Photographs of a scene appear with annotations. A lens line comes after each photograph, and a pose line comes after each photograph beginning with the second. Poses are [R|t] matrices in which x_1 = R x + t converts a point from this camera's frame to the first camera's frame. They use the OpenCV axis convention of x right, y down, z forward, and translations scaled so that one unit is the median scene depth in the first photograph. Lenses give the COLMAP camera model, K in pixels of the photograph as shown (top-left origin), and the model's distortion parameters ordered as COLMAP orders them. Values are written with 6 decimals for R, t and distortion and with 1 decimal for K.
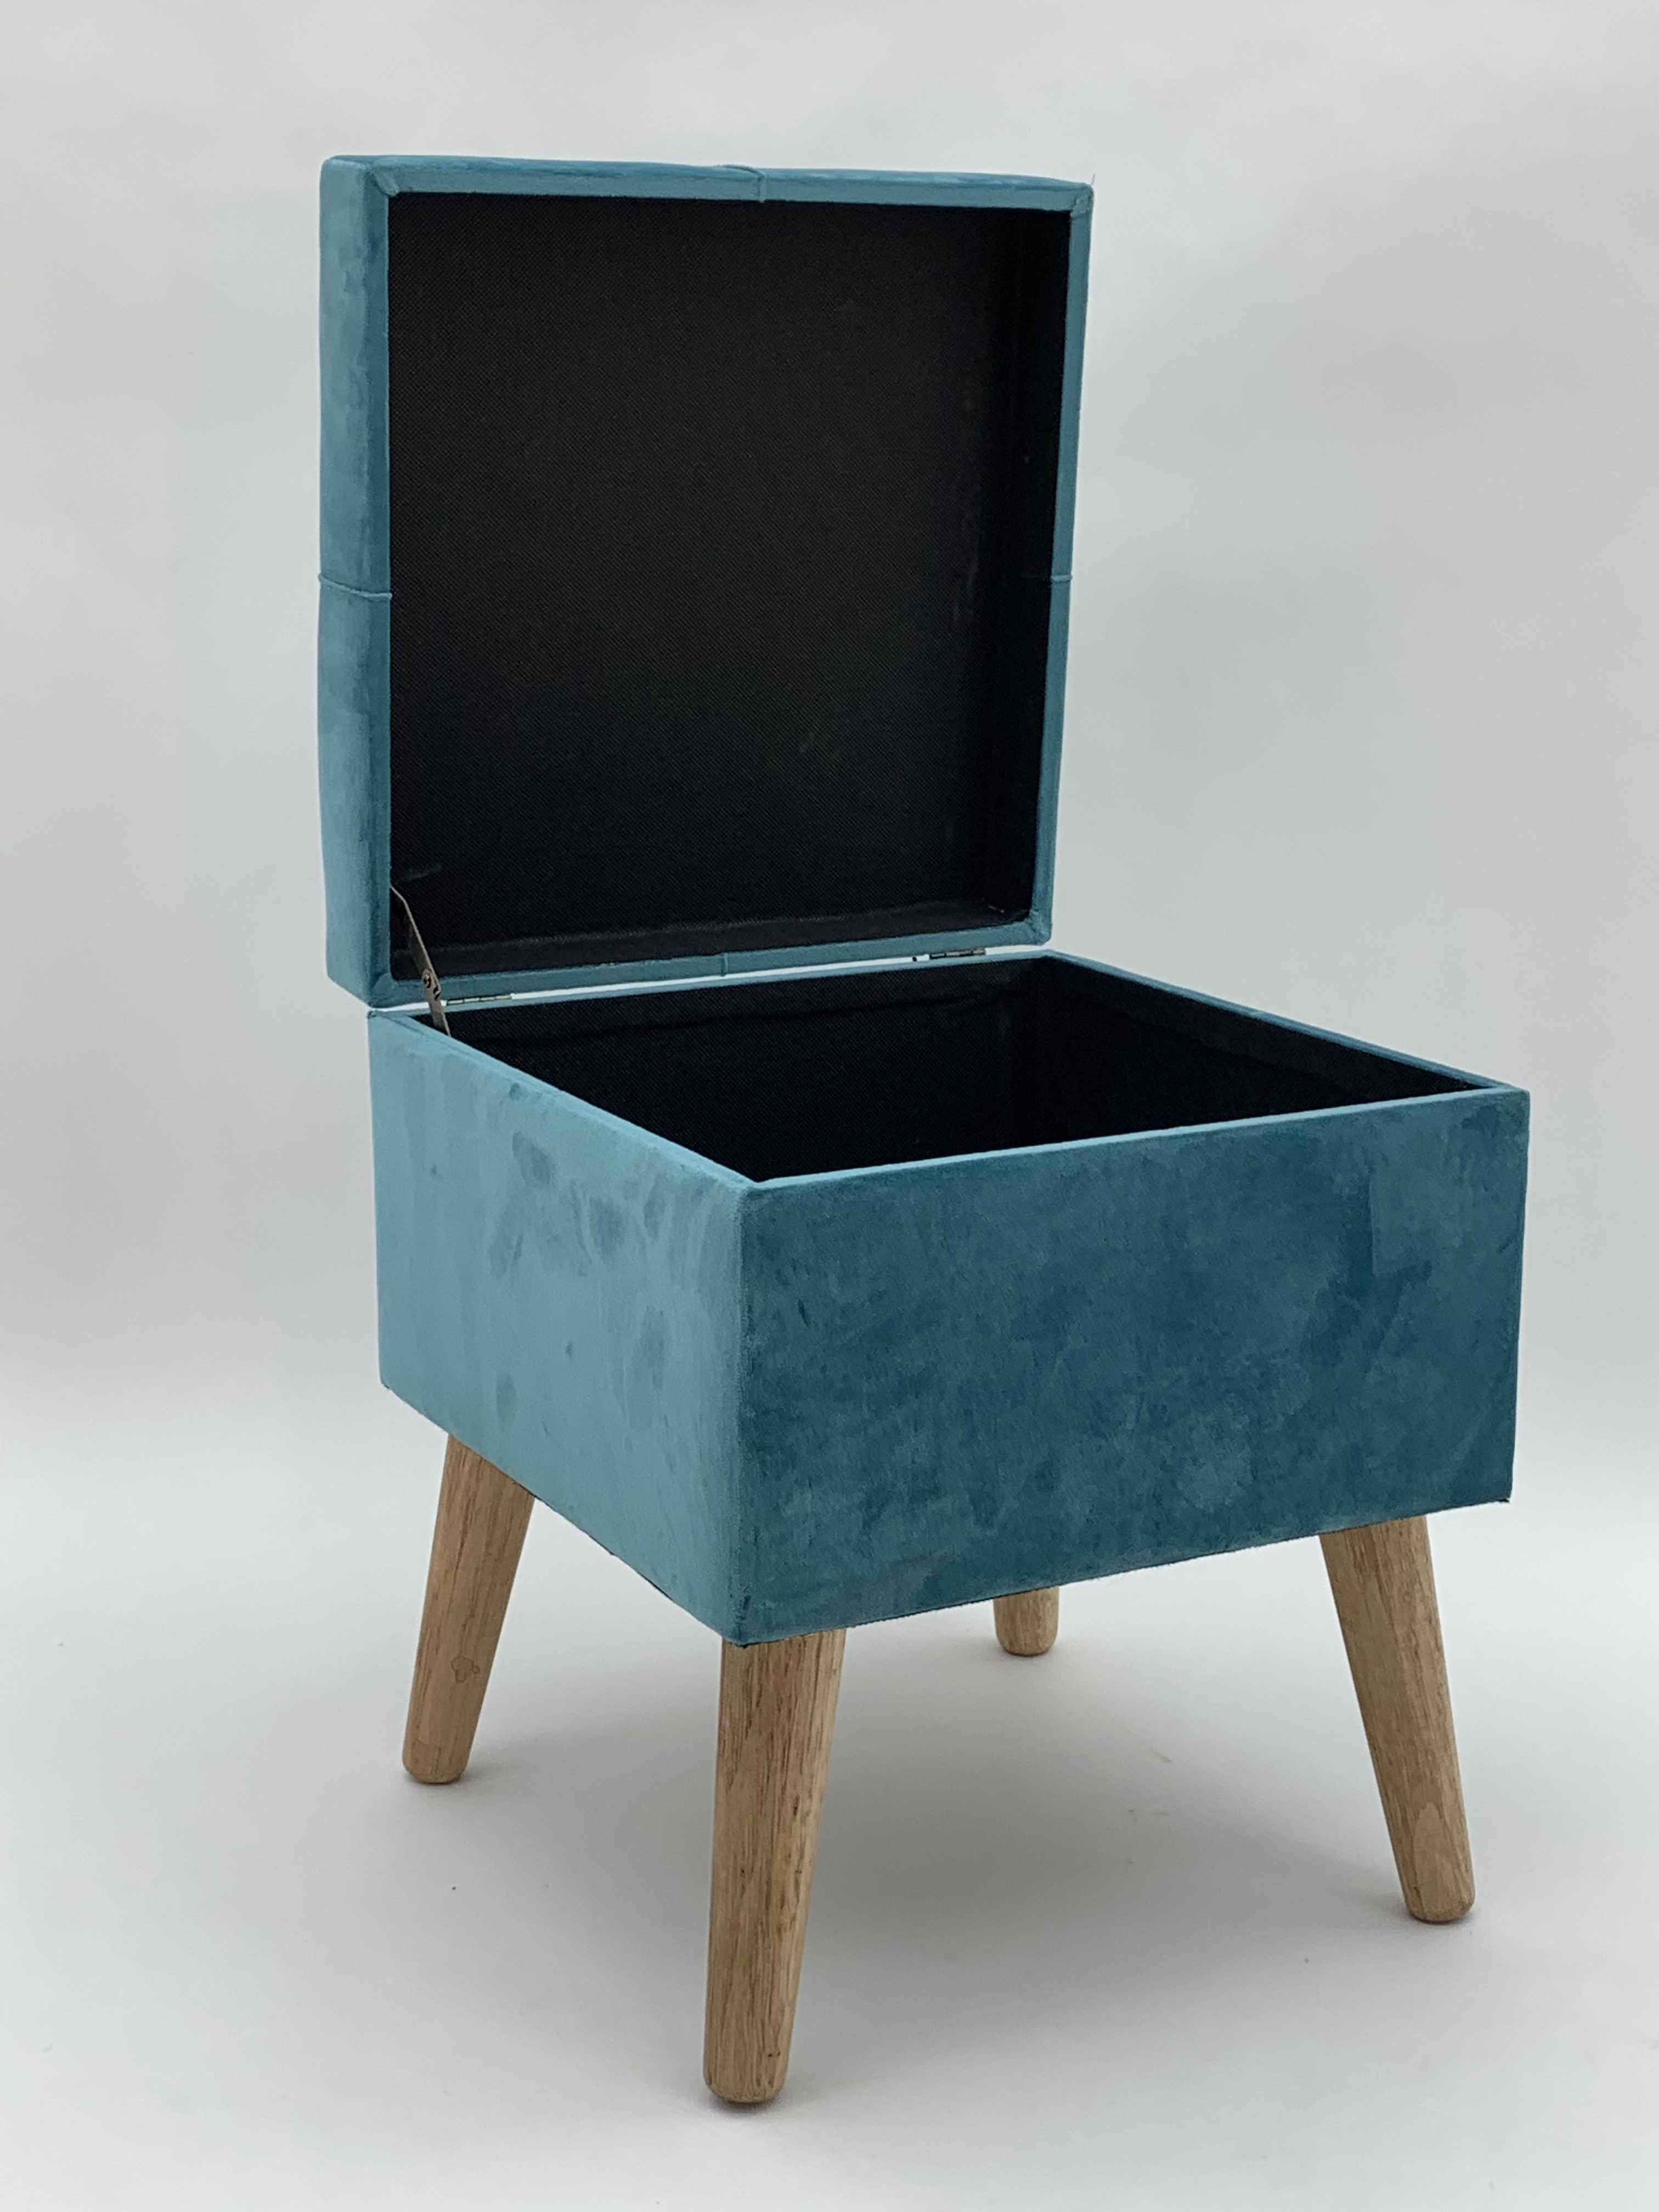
lens RADIAL K [[3395.6, 0, 839.8], [0, 3395.6, 1061.8], [0, 0, 1]] dist [0.219397, -0.754715]
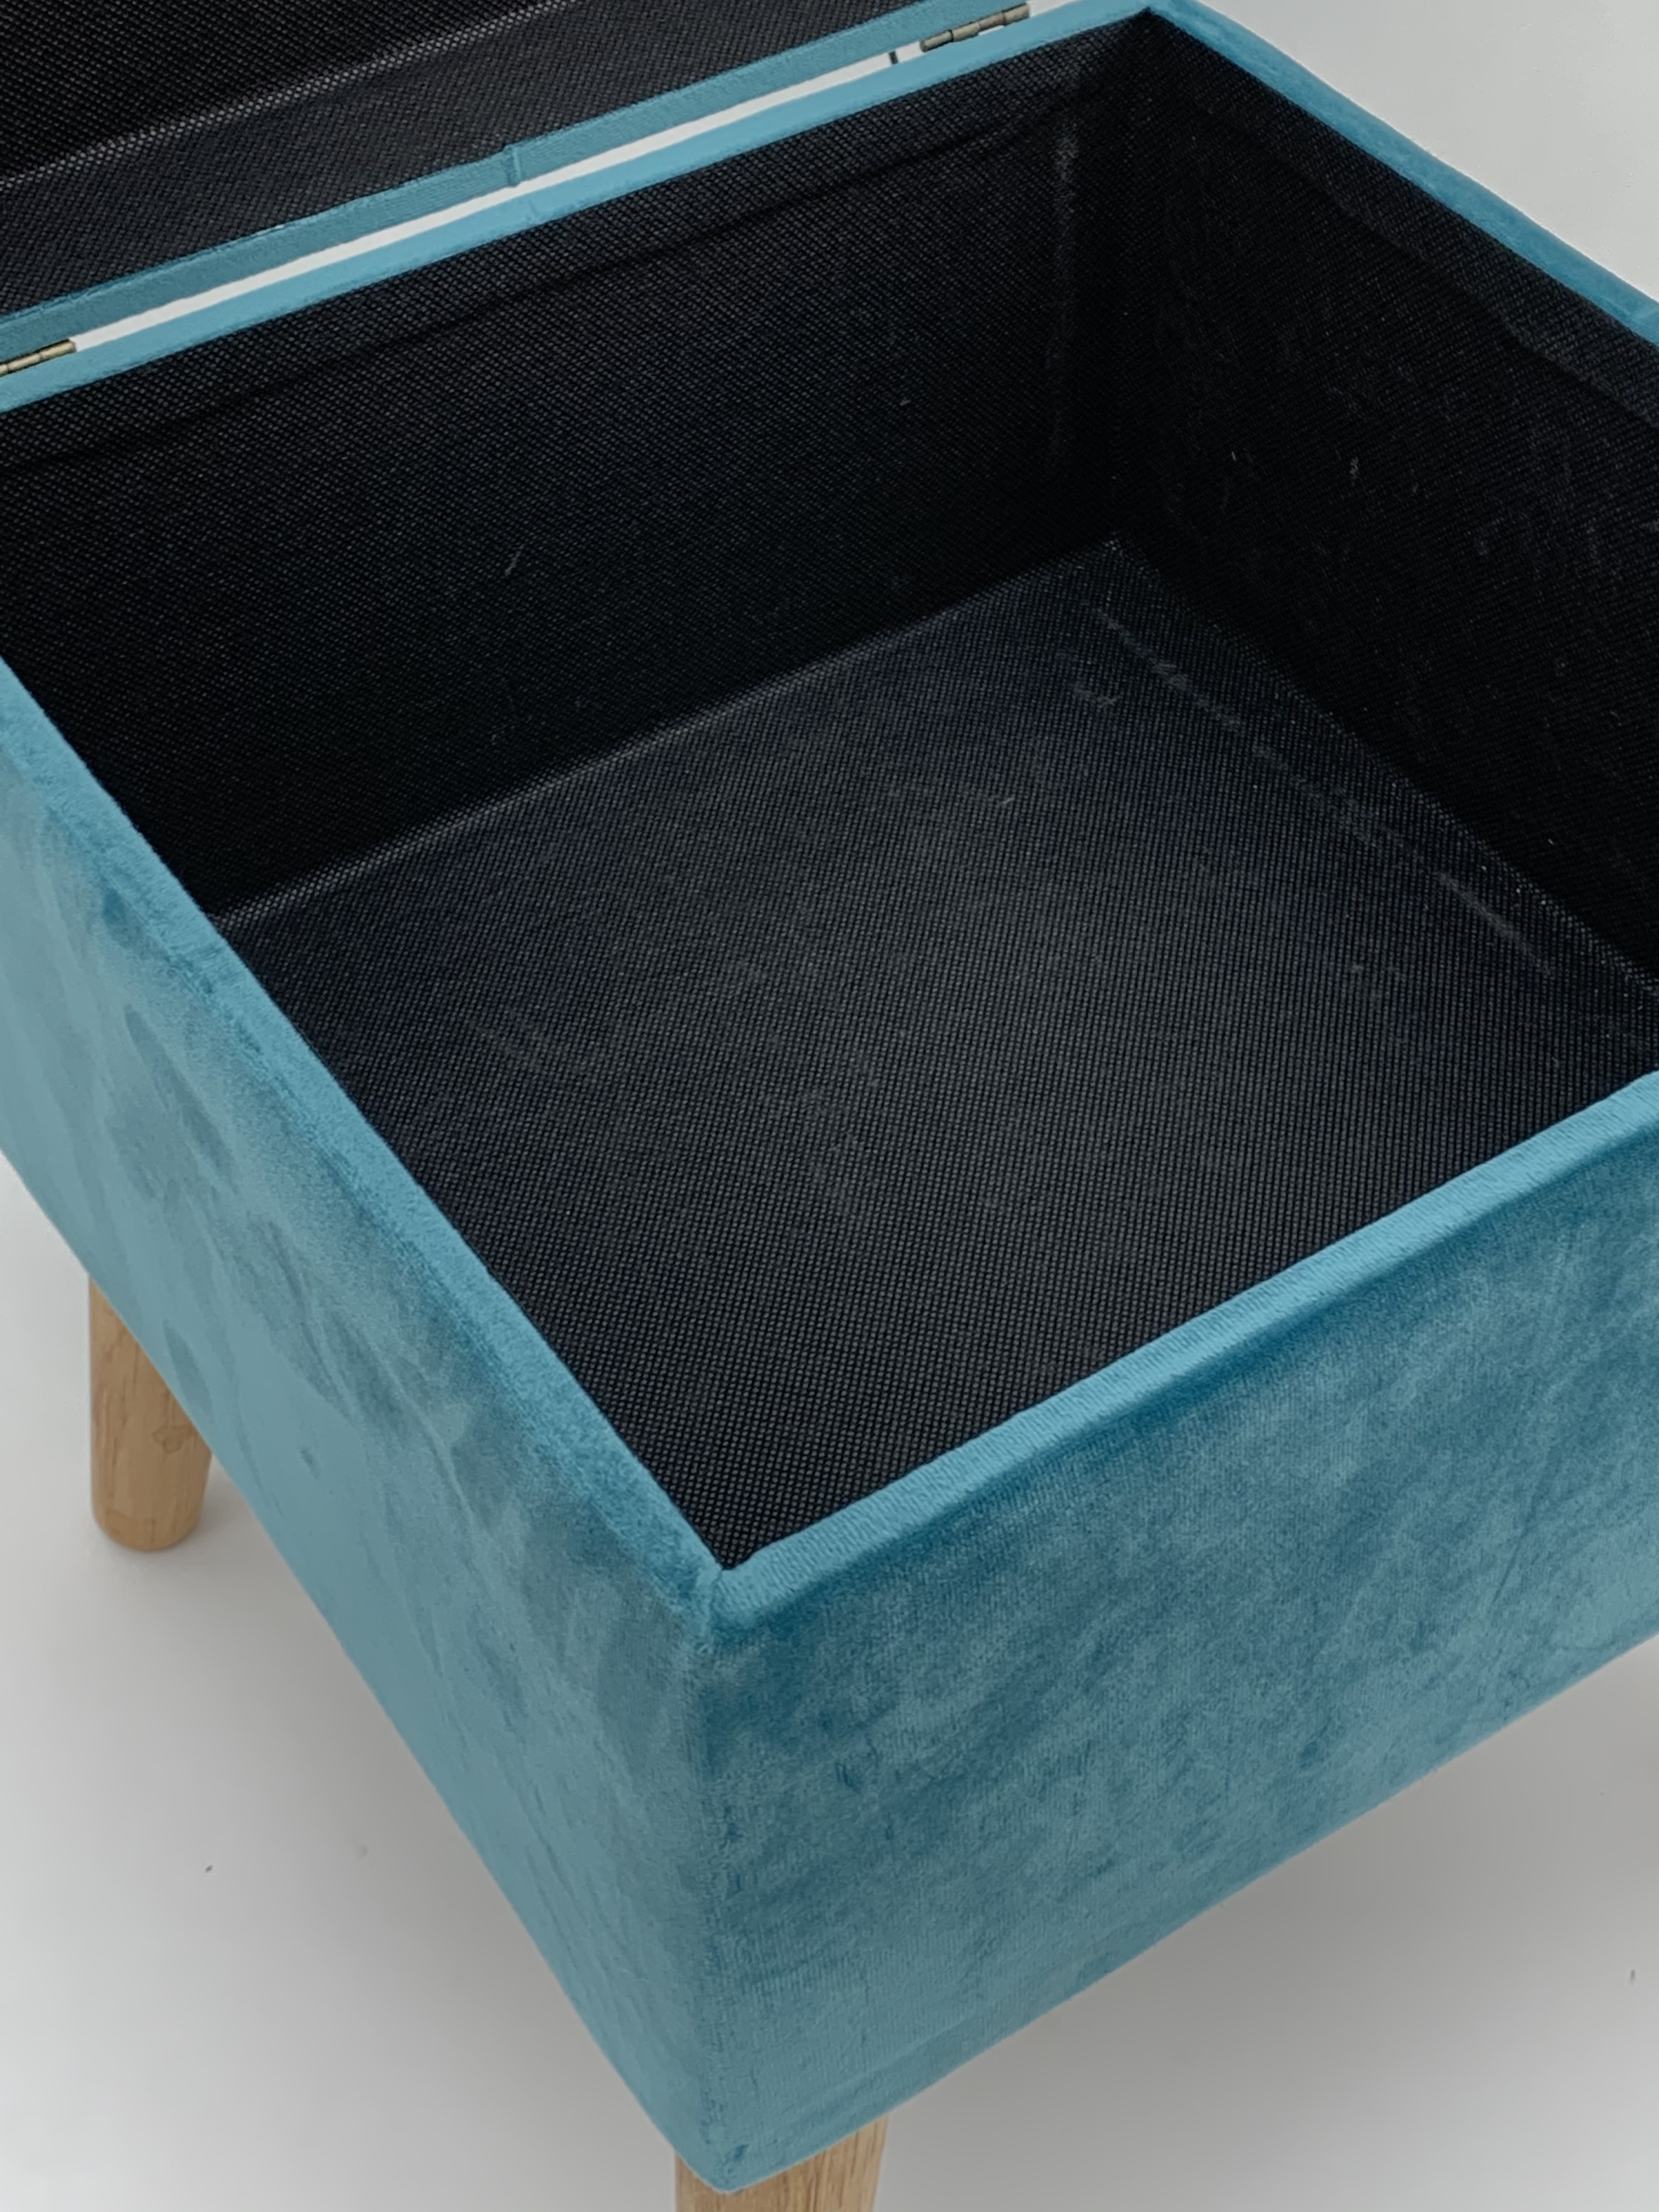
lens RADIAL K [[3389.5, 0, 810.1], [0, 3389.5, 1095.5], [0, 0, 1]] dist [0.154884, -0.046144]
pose [[0.996769, -0.068584, 0.041809, -0.025574], [0.033621, 0.828959, 0.558297, -0.225522], [-0.072948, -0.555088, 0.828587, 0.629446]]
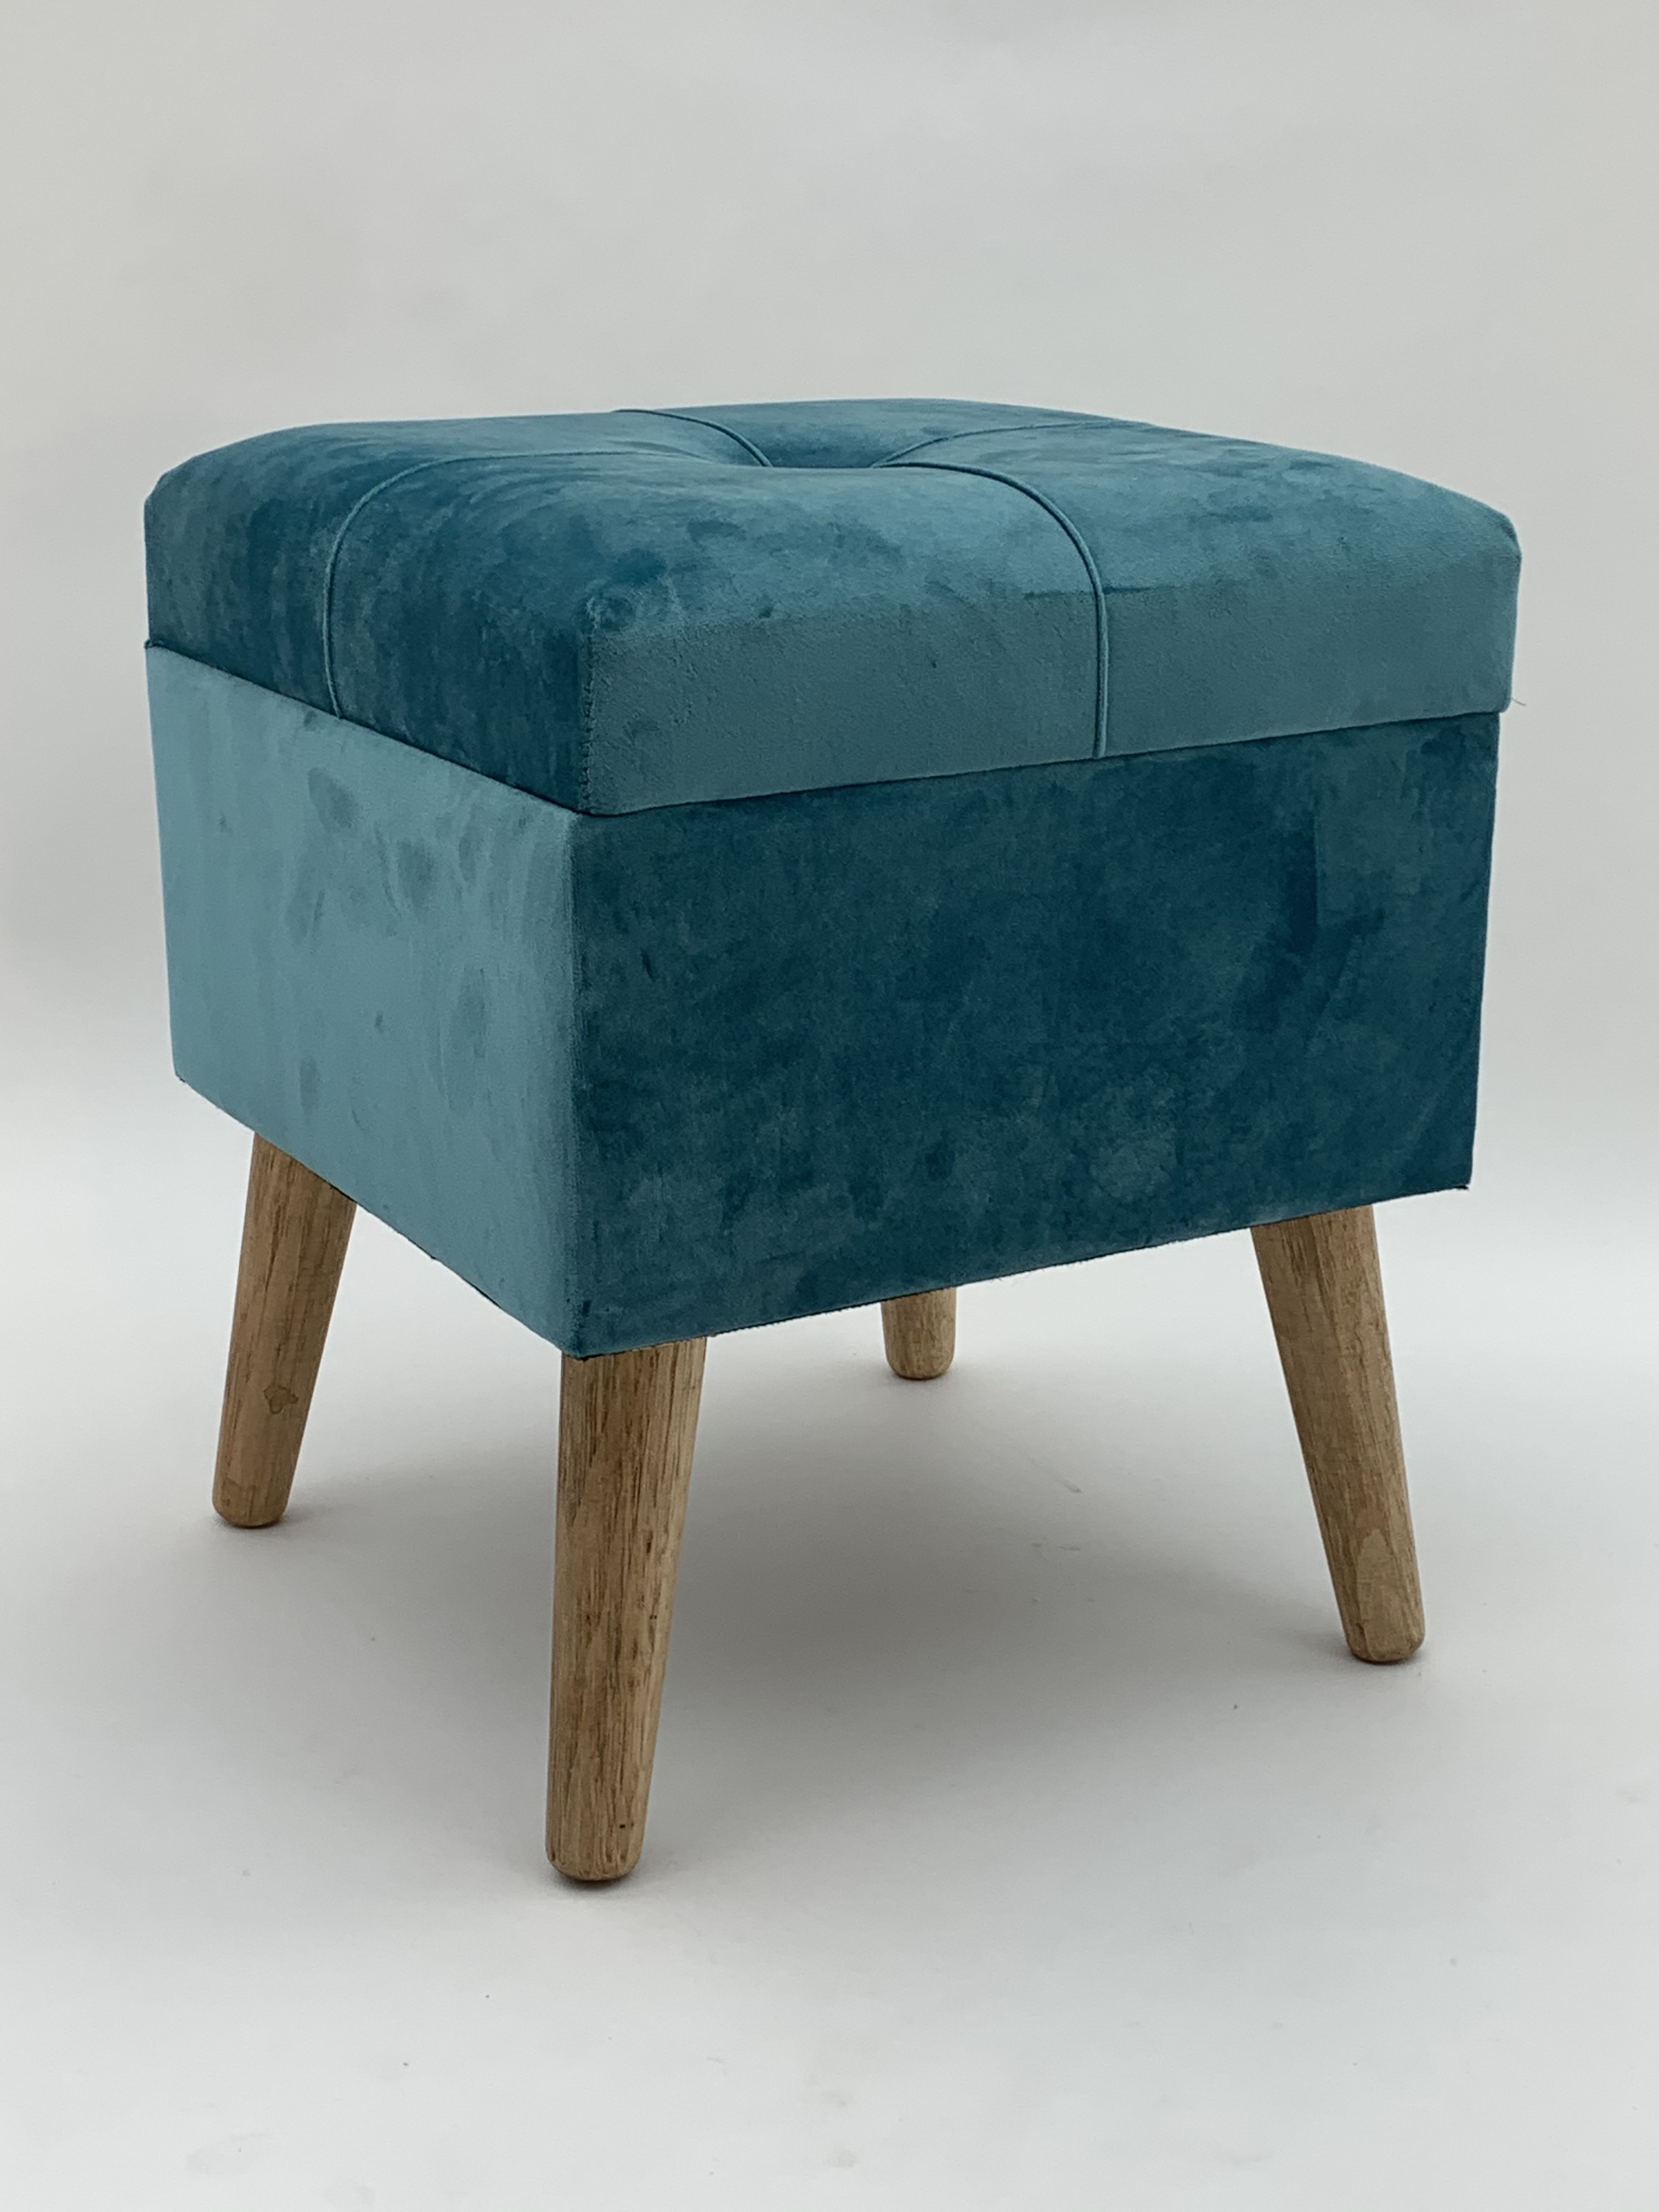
lens RADIAL K [[3395.6, 0, 839.8], [0, 3395.6, 1061.8], [0, 0, 1]] dist [0.219397, -0.754715]
pose [[0.999533, -0.009982, 0.028873, 0.011057], [0.007947, 0.997531, 0.069776, 0.036155], [-0.029498, -0.069514, 0.997145, 0.147510]]
